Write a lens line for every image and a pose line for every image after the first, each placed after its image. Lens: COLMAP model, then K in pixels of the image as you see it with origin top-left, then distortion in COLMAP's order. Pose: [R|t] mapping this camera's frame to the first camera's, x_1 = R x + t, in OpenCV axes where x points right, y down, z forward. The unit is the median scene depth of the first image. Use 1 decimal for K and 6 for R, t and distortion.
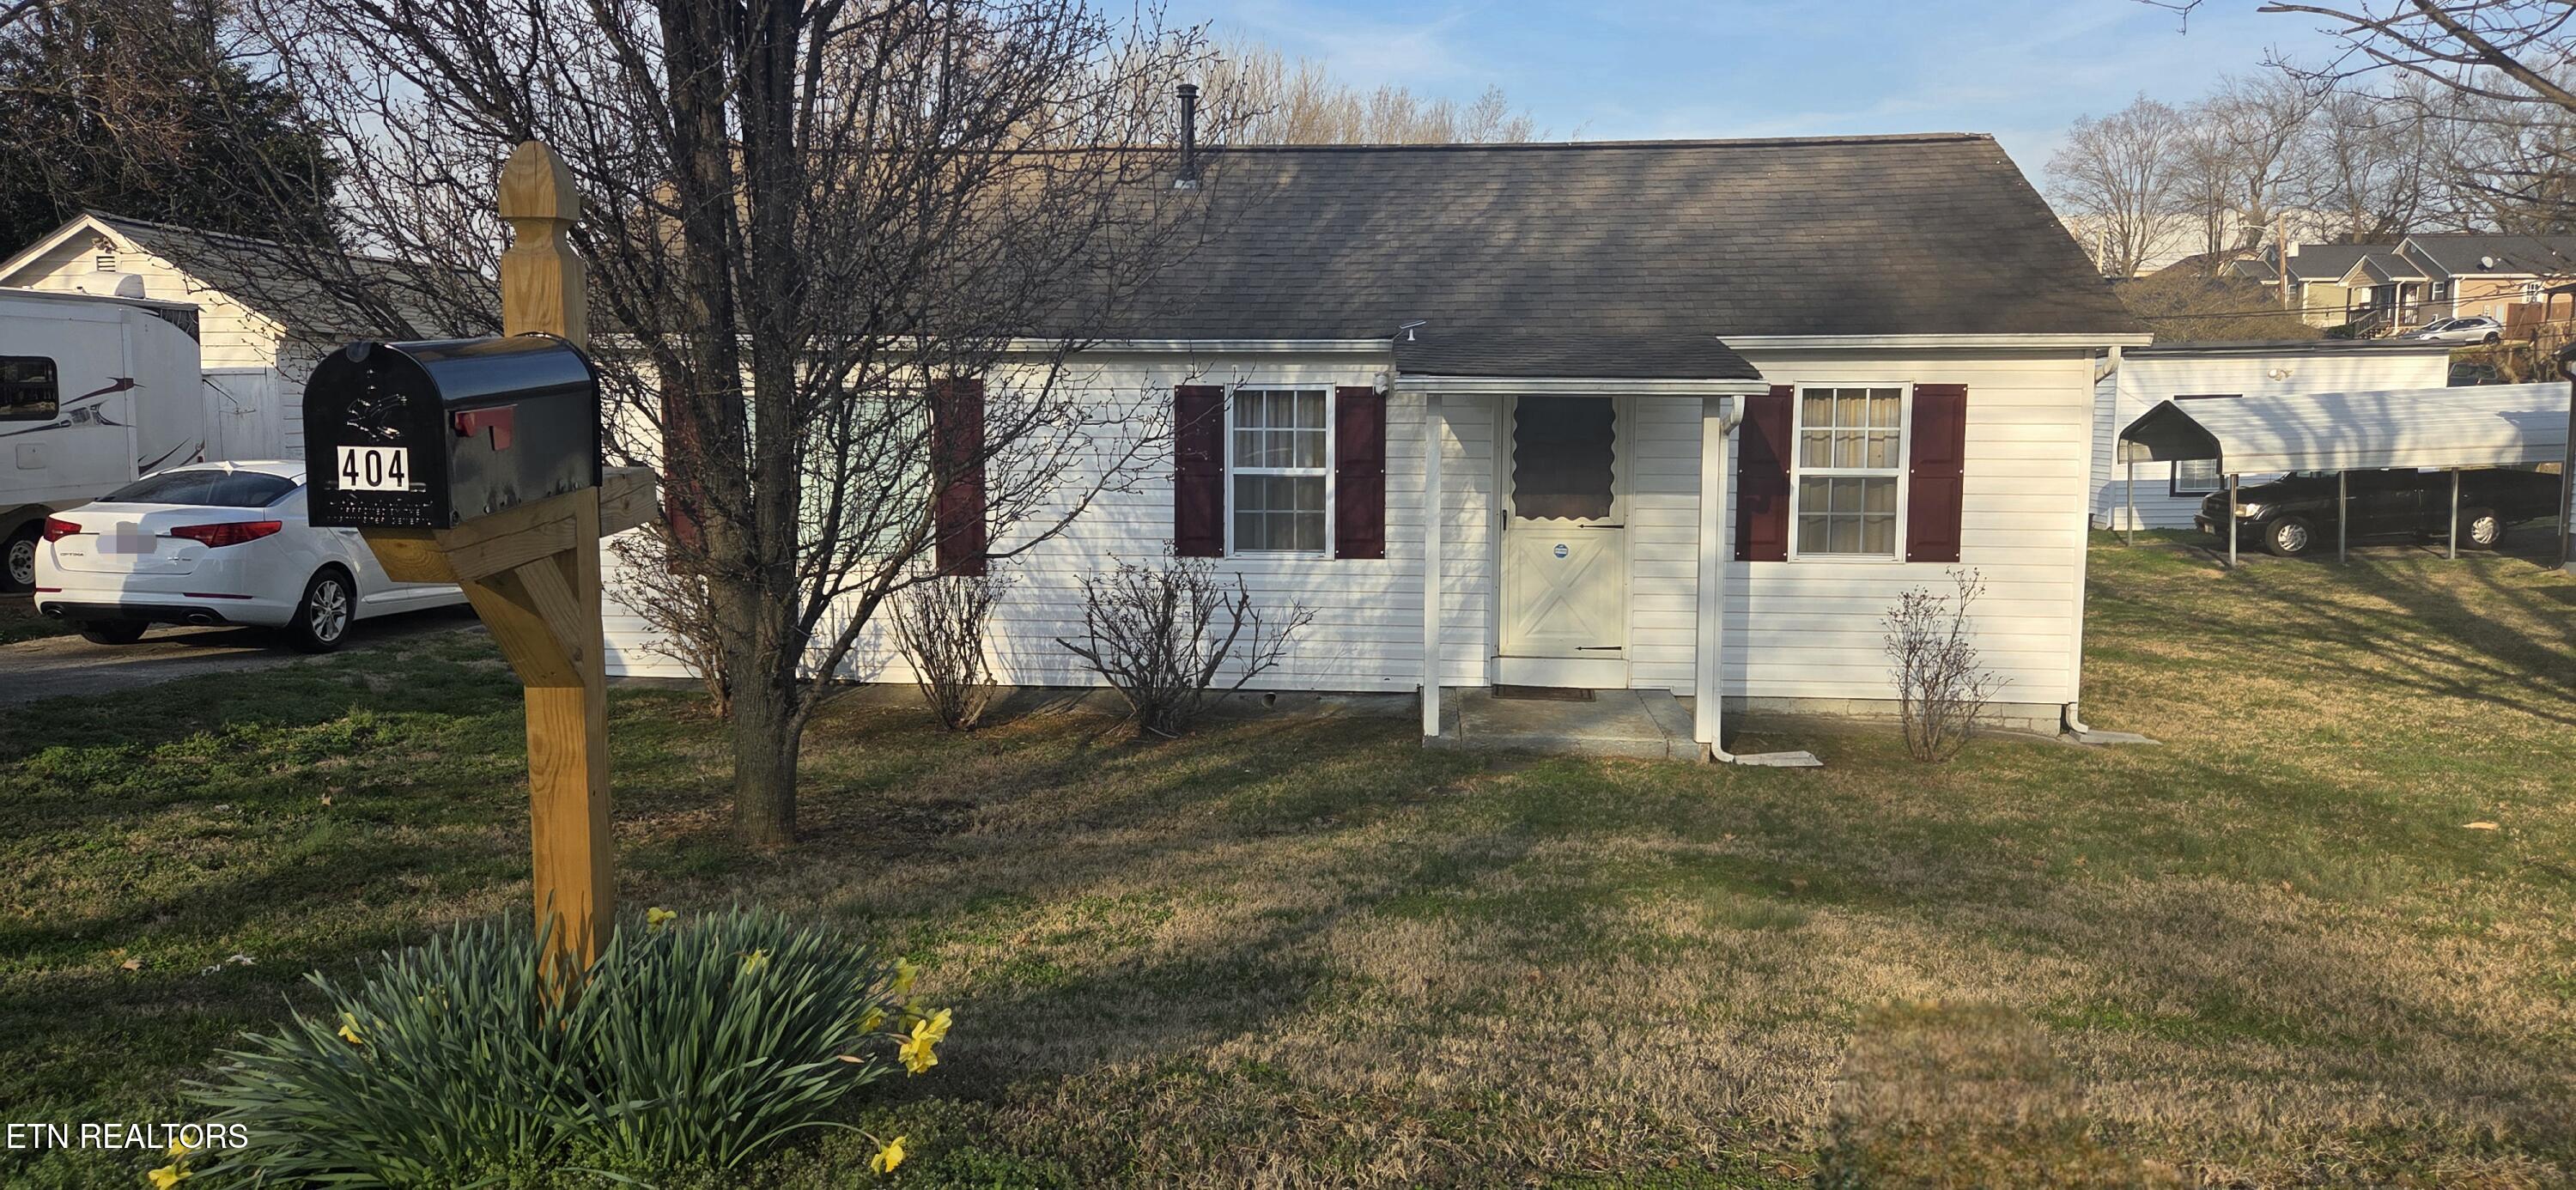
lens RADIAL K [[1744.8, 0, 1279.4], [0, 1744.8, 559.9], [0, 0, 1]] dist [0.077133, -0.060058]
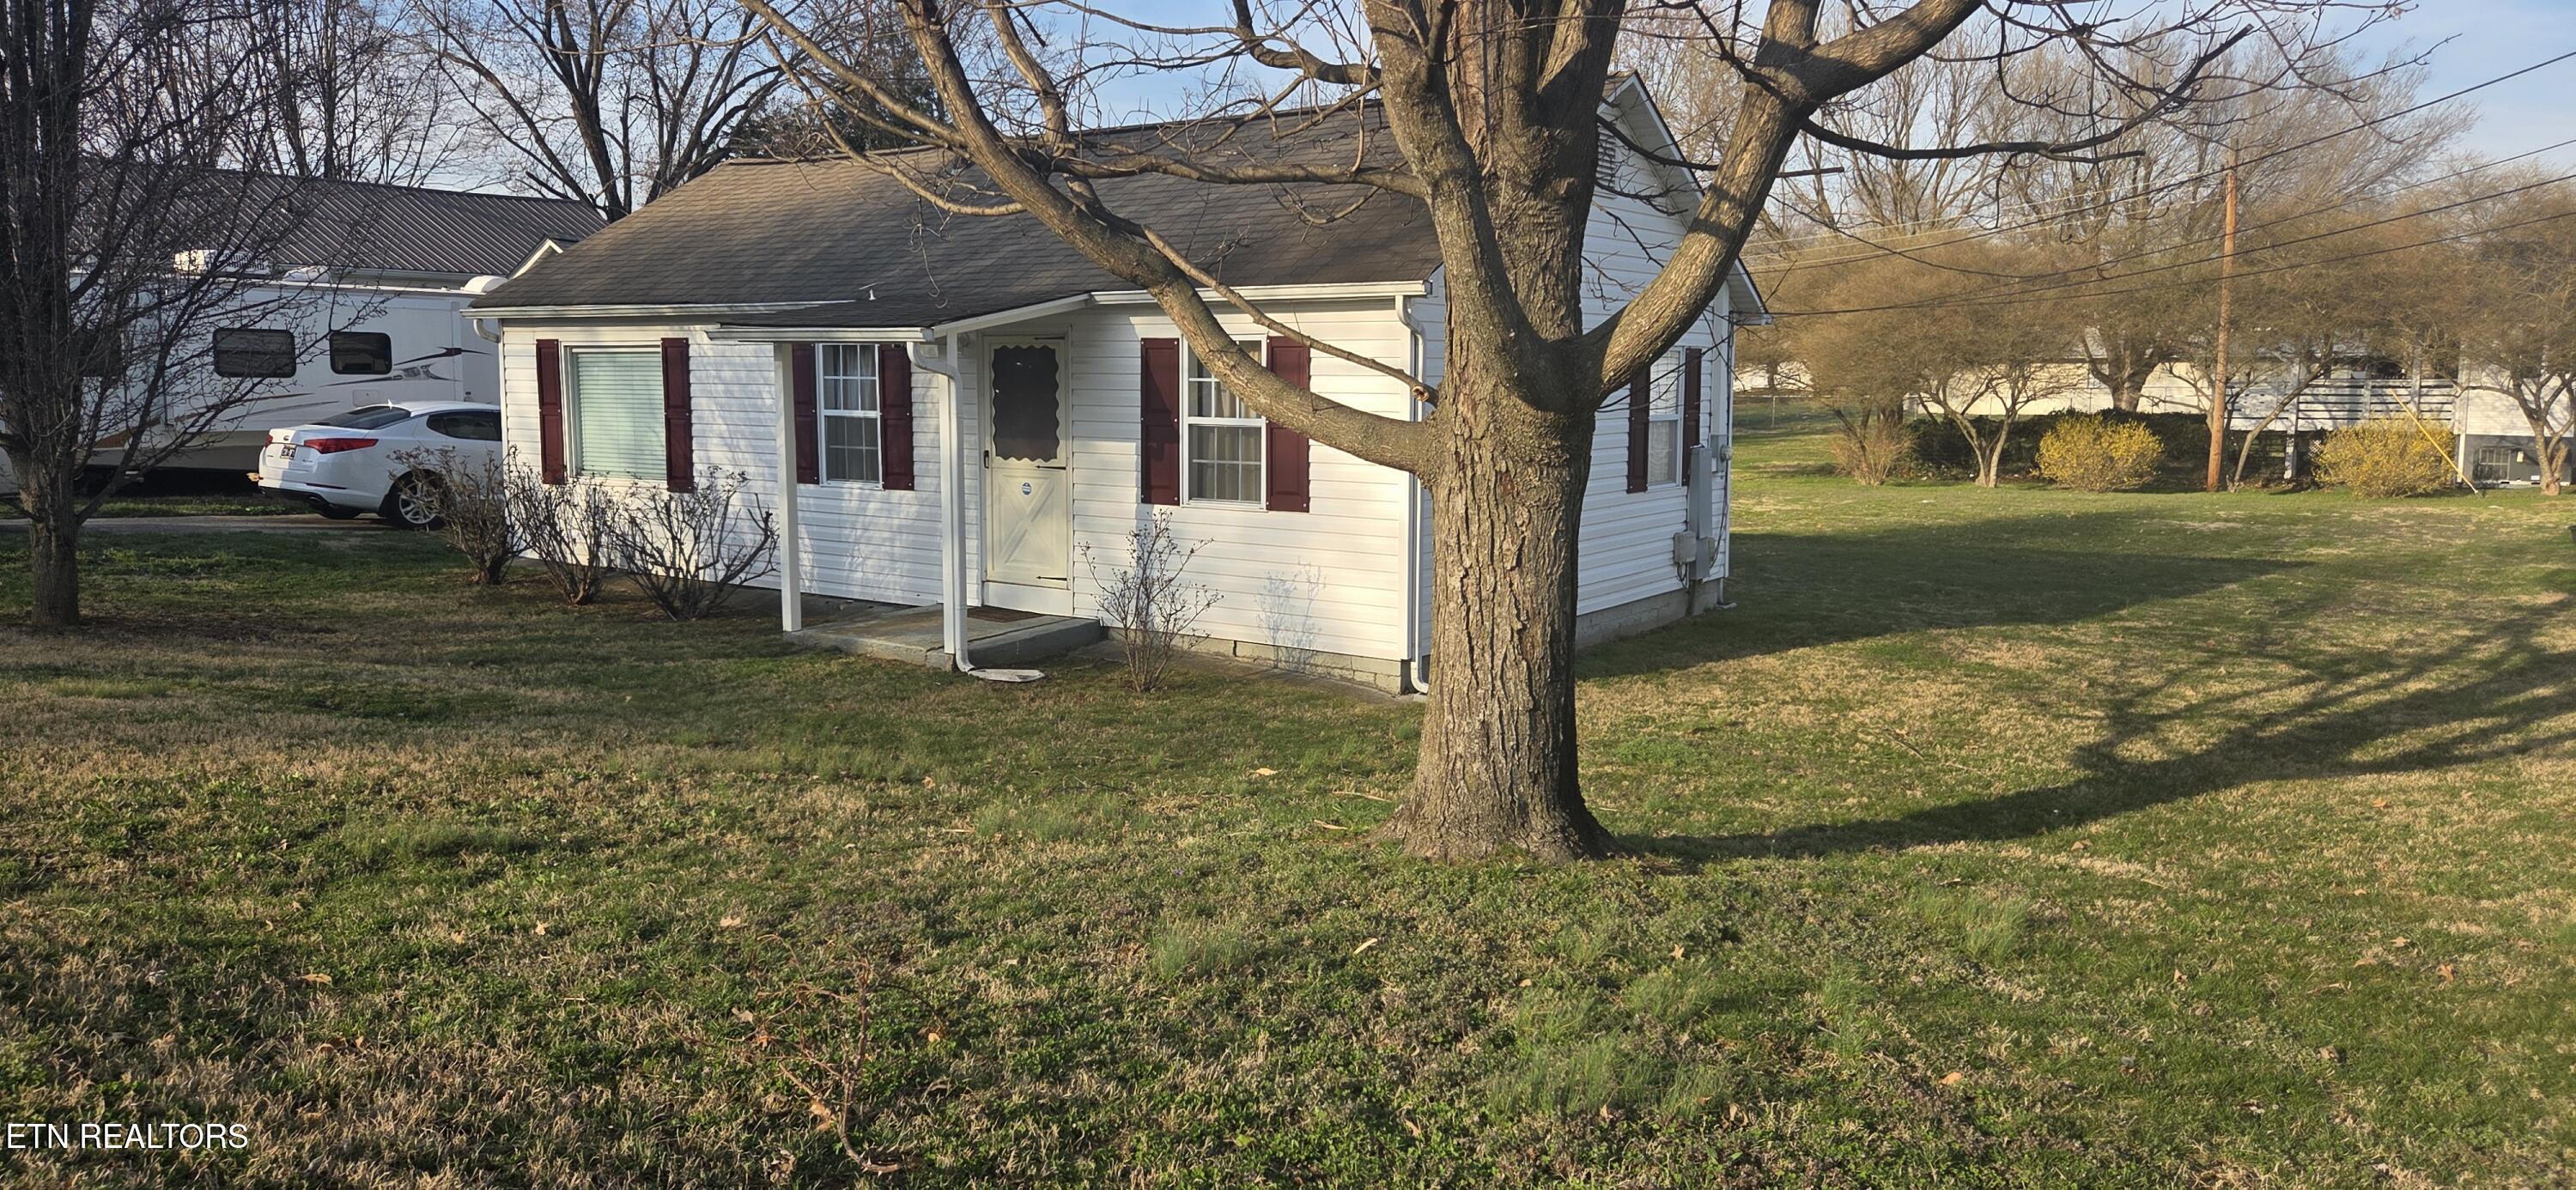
lens RADIAL K [[1744.8, 0, 1274.8], [0, 1744.8, 598.8], [0, 0, 1]] dist [0.077133, -0.060058]
pose [[0.853817, 0.067093, -0.516231, 0.884265], [-0.053483, 0.997718, 0.041212, 0.010321], [0.517818, -0.007578, 0.855457, 0.129436]]
